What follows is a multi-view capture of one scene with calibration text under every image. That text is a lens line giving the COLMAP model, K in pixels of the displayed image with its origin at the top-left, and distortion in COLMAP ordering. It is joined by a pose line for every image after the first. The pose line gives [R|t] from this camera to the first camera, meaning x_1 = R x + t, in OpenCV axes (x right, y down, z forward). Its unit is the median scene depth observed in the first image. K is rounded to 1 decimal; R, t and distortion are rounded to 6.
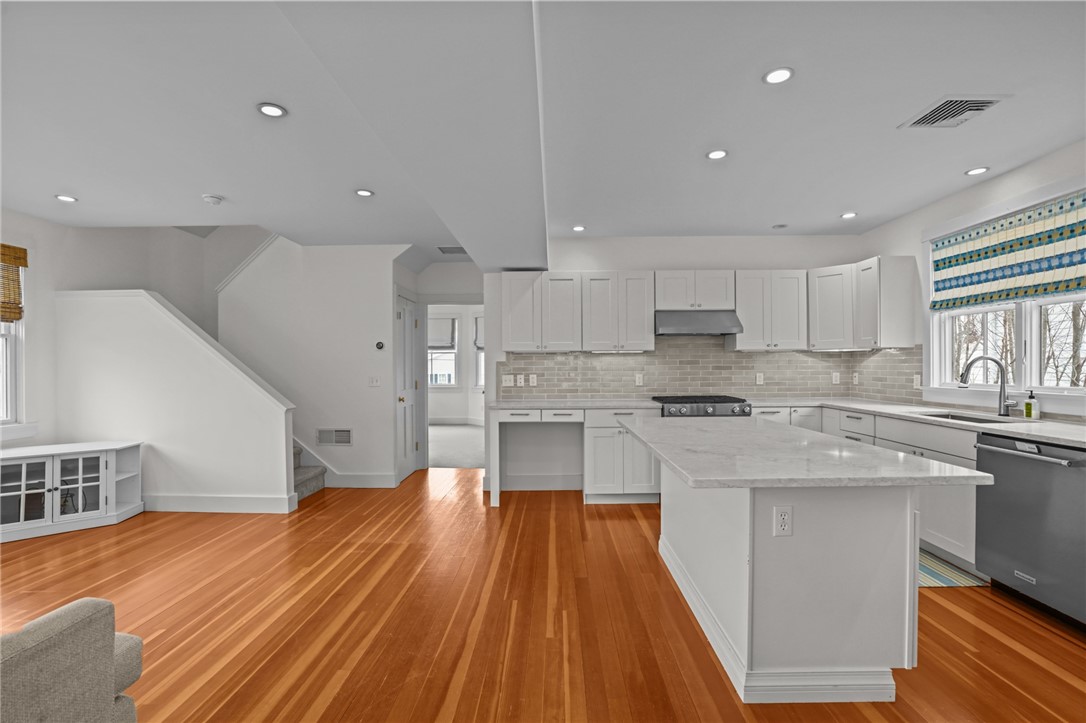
lens RADIAL K [[505.1, 0, 543.3], [0, 505.1, 366.4], [0, 0, 1]] dist [-0.058010, 0.020431]
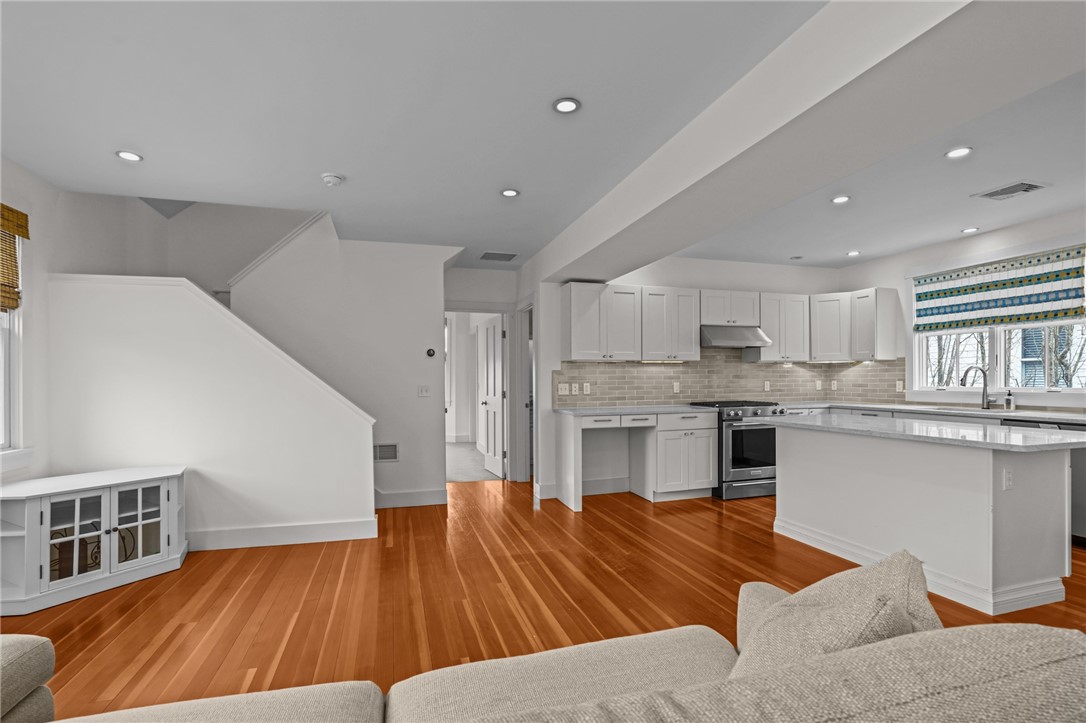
lens RADIAL K [[505.1, 0, 545.7], [0, 505.1, 382.0], [0, 0, 1]] dist [-0.058010, 0.020431]
pose [[0.952761, -0.002506, 0.303710, -0.545553], [0.002602, 0.999997, 0.000086, 0.017791], [-0.303709, 0.000708, 0.952765, 0.049095]]
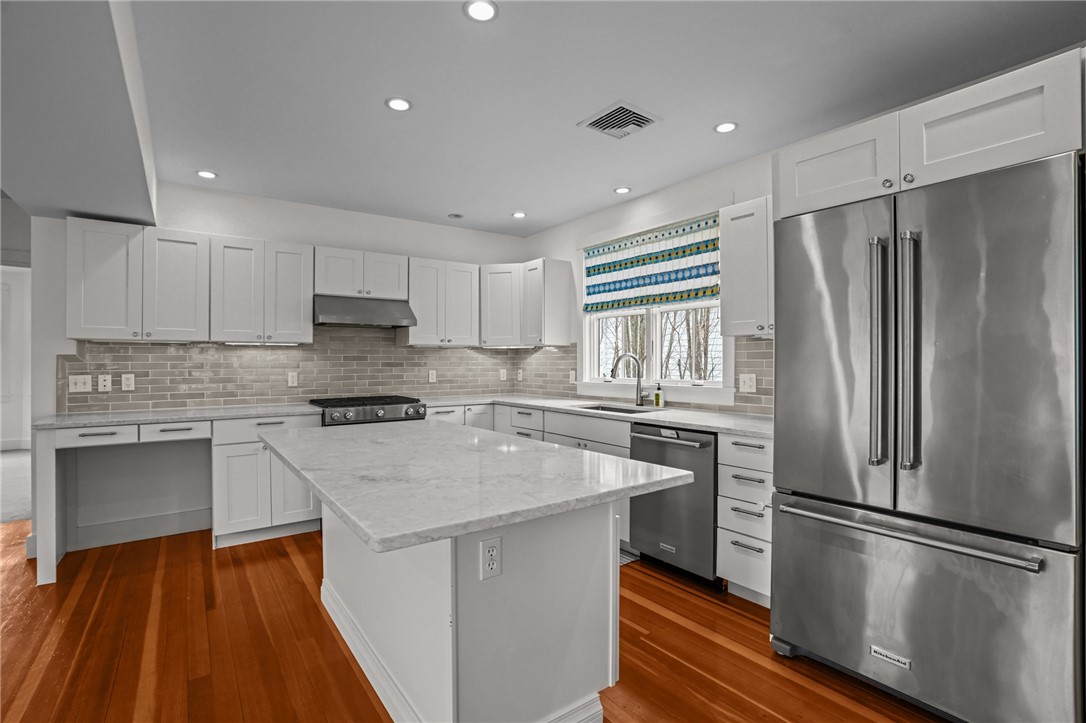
lens RADIAL K [[505.1, 0, 546.9], [0, 505.1, 360.6], [0, 0, 1]] dist [-0.058010, 0.020431]
pose [[0.793047, 0.005268, 0.609138, 0.034619], [-0.000163, 0.999964, -0.008435, 0.004265], [-0.609161, 0.006590, 0.793019, 0.152392]]
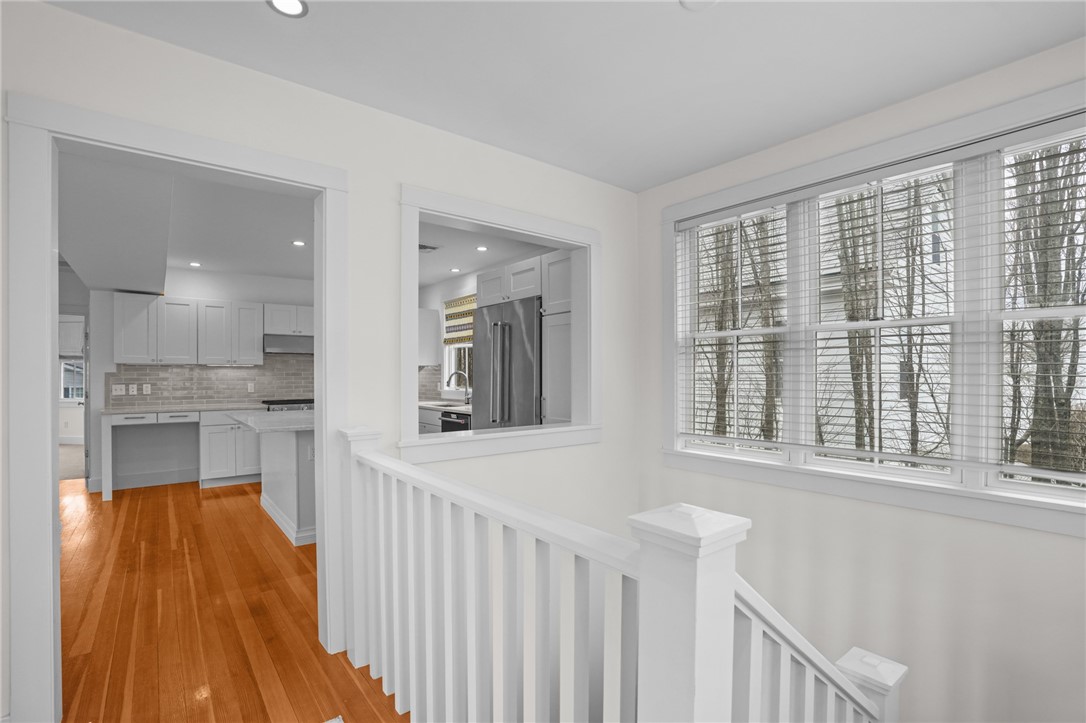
lens RADIAL K [[505.1, 0, 546.3], [0, 505.1, 379.4], [0, 0, 1]] dist [-0.058010, 0.020431]
pose [[0.771237, -0.000568, 0.636548, -0.038222], [-0.000247, 0.999999, 0.001192, 0.004853], [-0.636548, -0.001077, 0.771236, -0.555205]]
